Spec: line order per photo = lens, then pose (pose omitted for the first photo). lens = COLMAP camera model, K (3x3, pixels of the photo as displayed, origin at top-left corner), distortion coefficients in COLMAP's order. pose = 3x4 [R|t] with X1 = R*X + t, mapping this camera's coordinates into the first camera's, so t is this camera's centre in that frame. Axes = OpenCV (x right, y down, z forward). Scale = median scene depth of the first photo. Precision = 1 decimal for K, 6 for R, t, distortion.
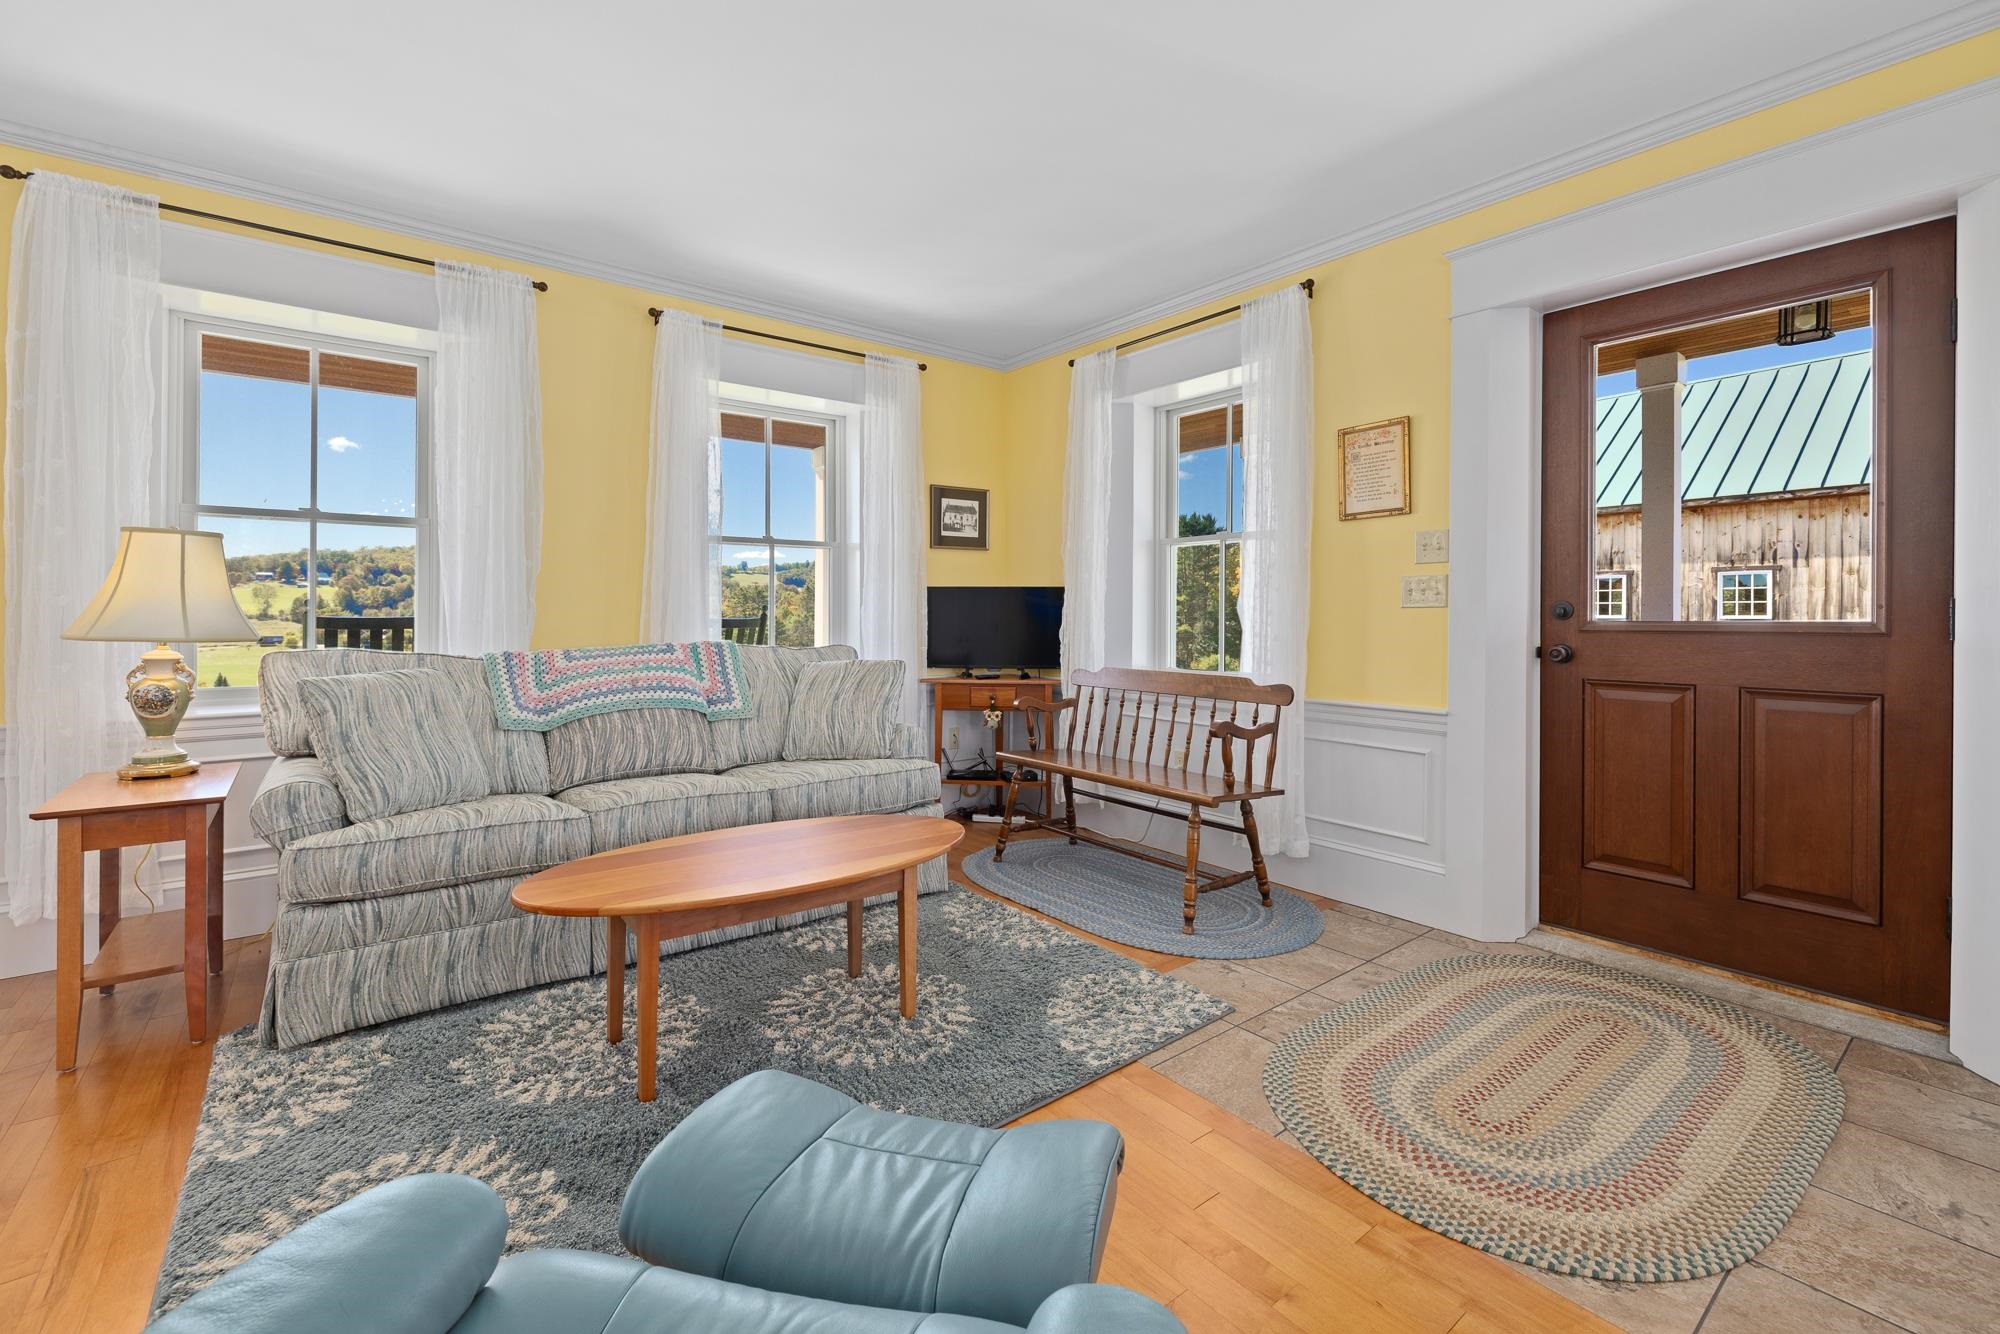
lens RADIAL K [[845.5, 0, 999.2], [0, 845.5, 617.3], [0, 0, 1]] dist [-0.000821, -0.000921]
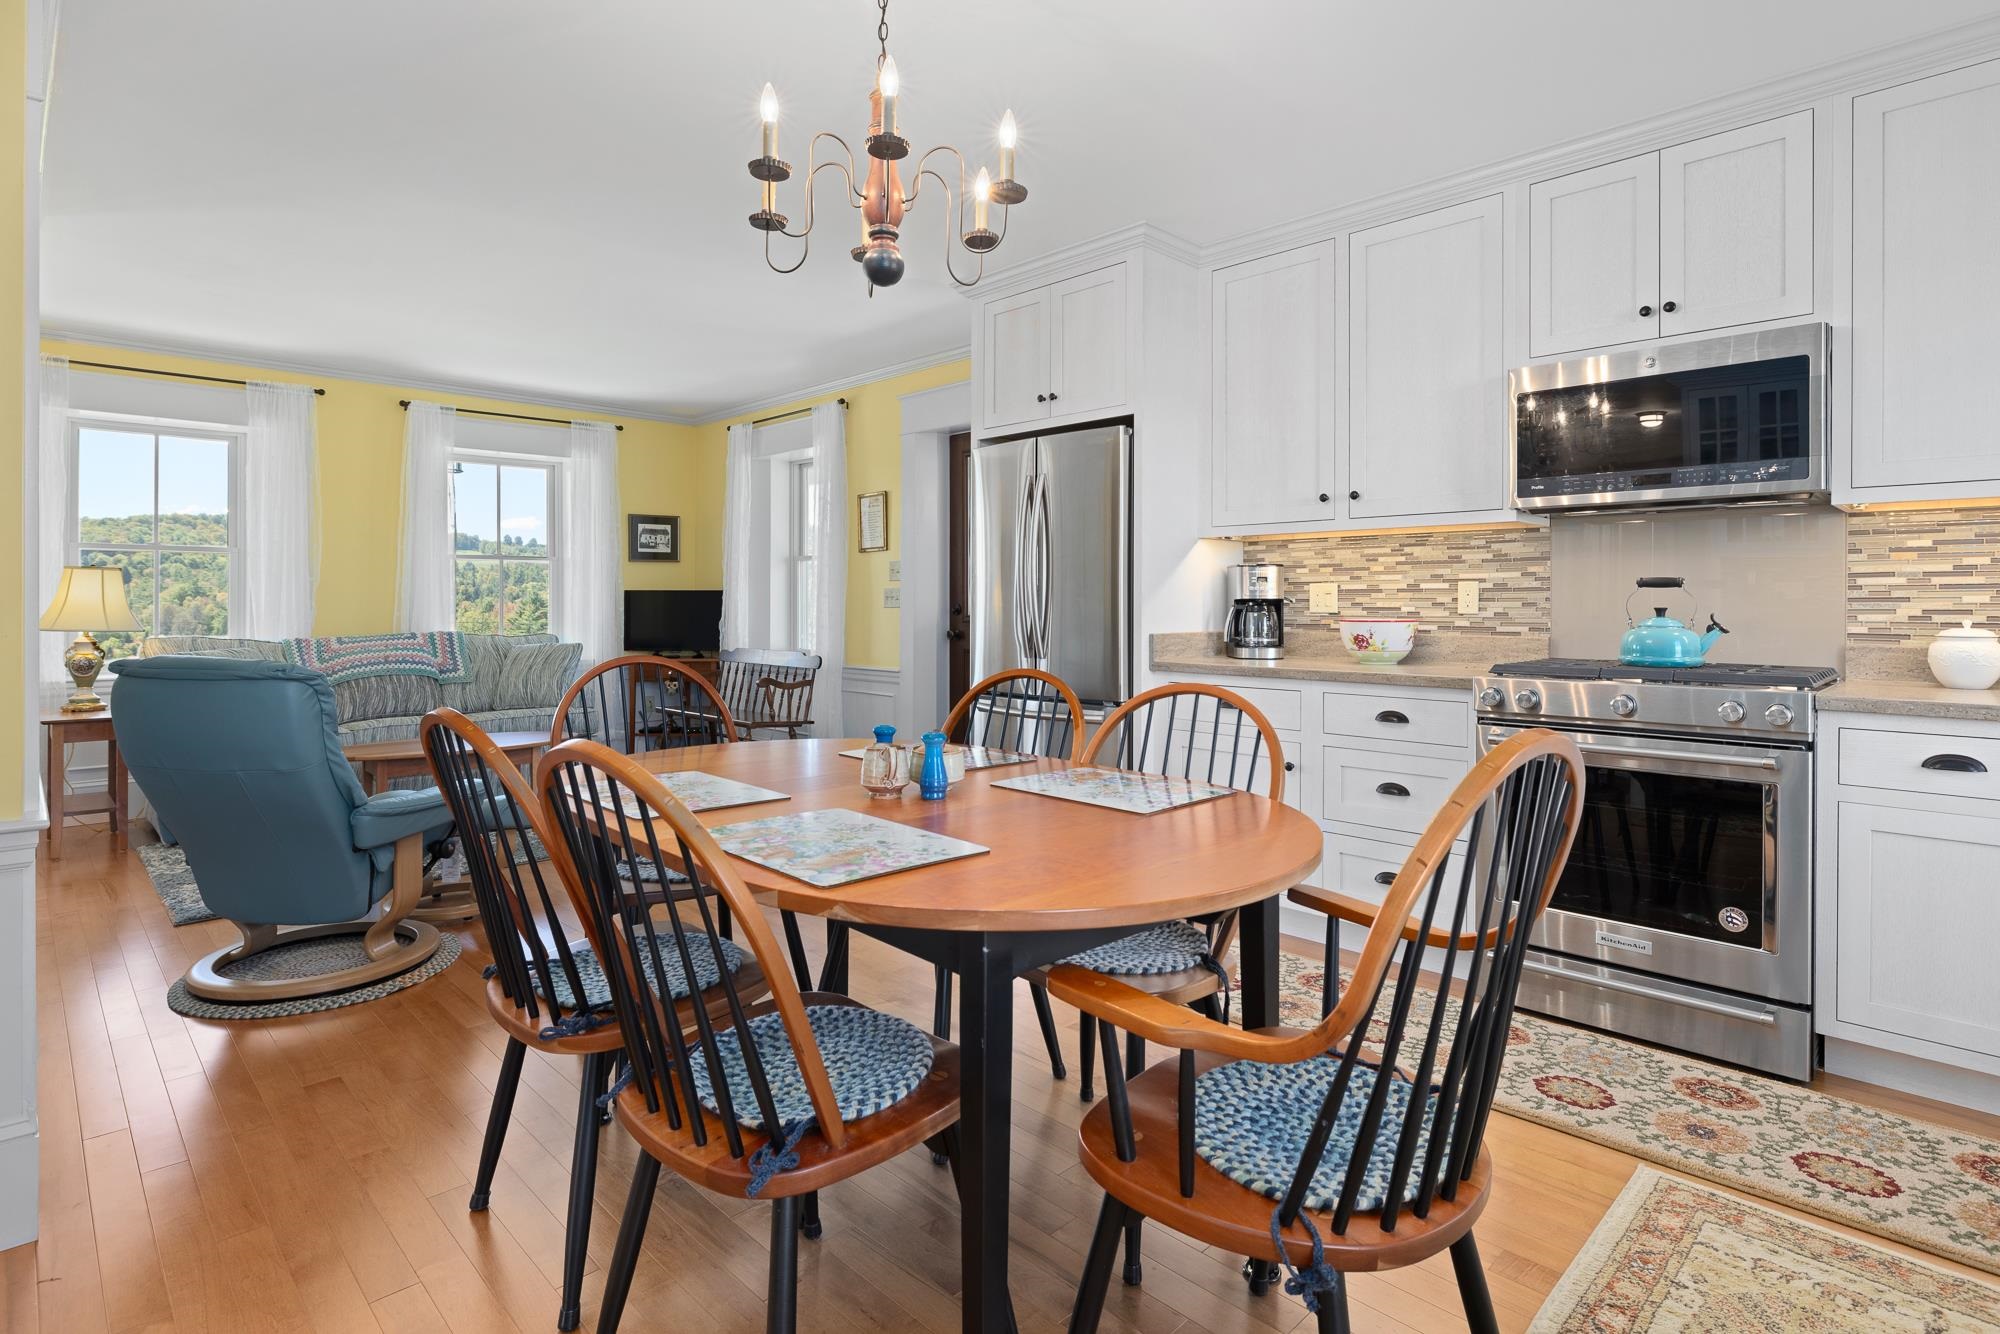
lens RADIAL K [[985.5, 0, 992.8], [0, 985.5, 603.7], [0, 0, 1]] dist [-0.003093, -0.000795]
pose [[0.993548, -0.002708, 0.113384, 0.420527], [0.002945, 0.999994, -0.001921, -0.013285], [-0.113378, 0.002243, 0.993549, -0.822077]]
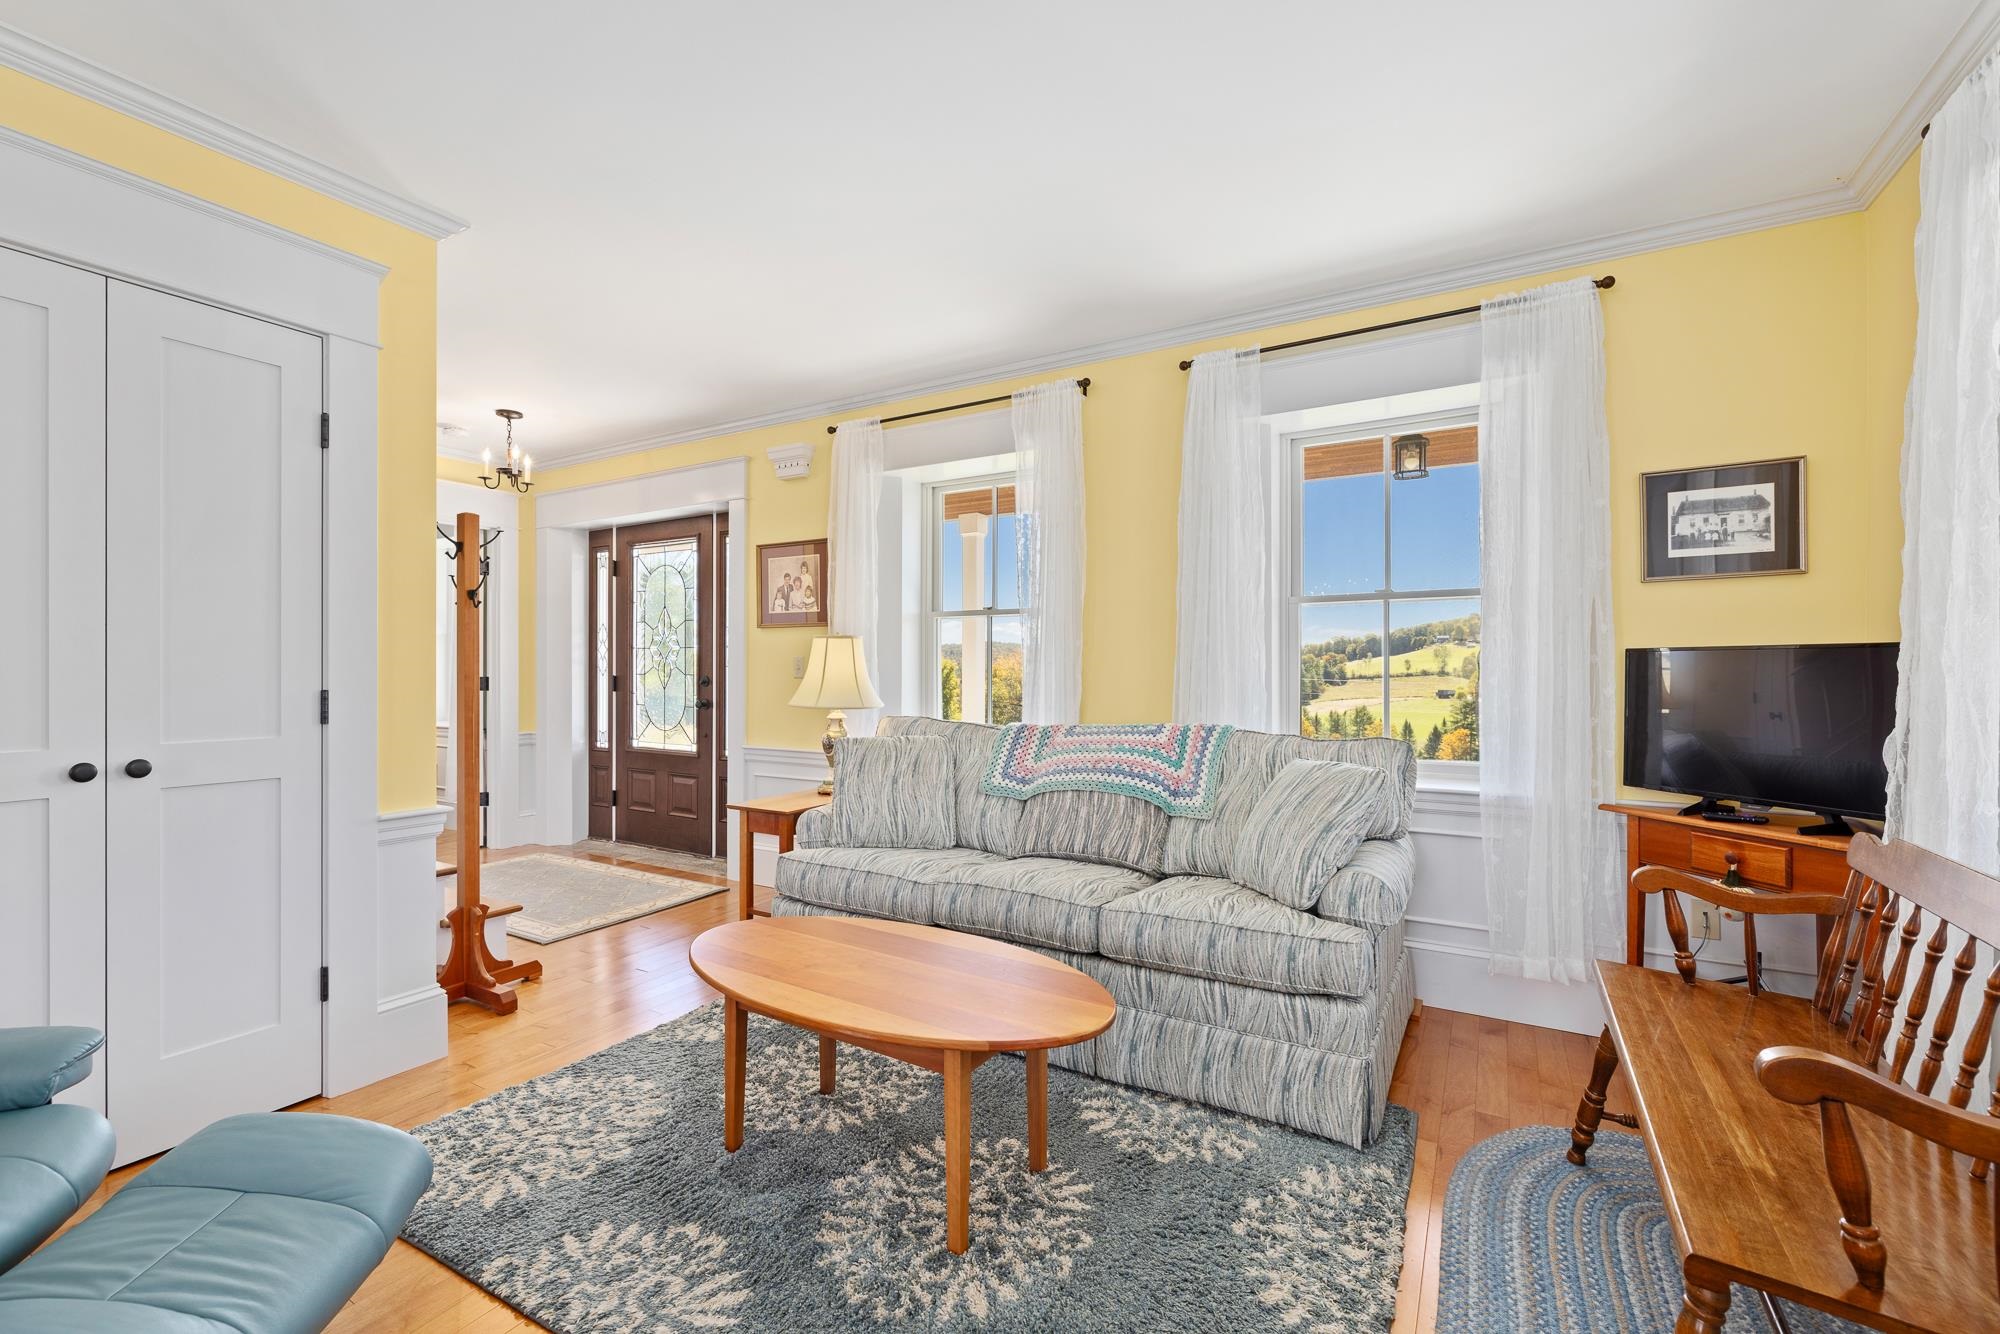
lens RADIAL K [[845.5, 0, 1010.7], [0, 845.5, 665.0], [0, 0, 1]] dist [-0.000821, -0.000921]
pose [[0.367379, -0.007220, -0.930043, 0.402621], [-0.002868, 0.999956, -0.008895, -0.024400], [0.930067, 0.005935, 0.367343, 0.507949]]
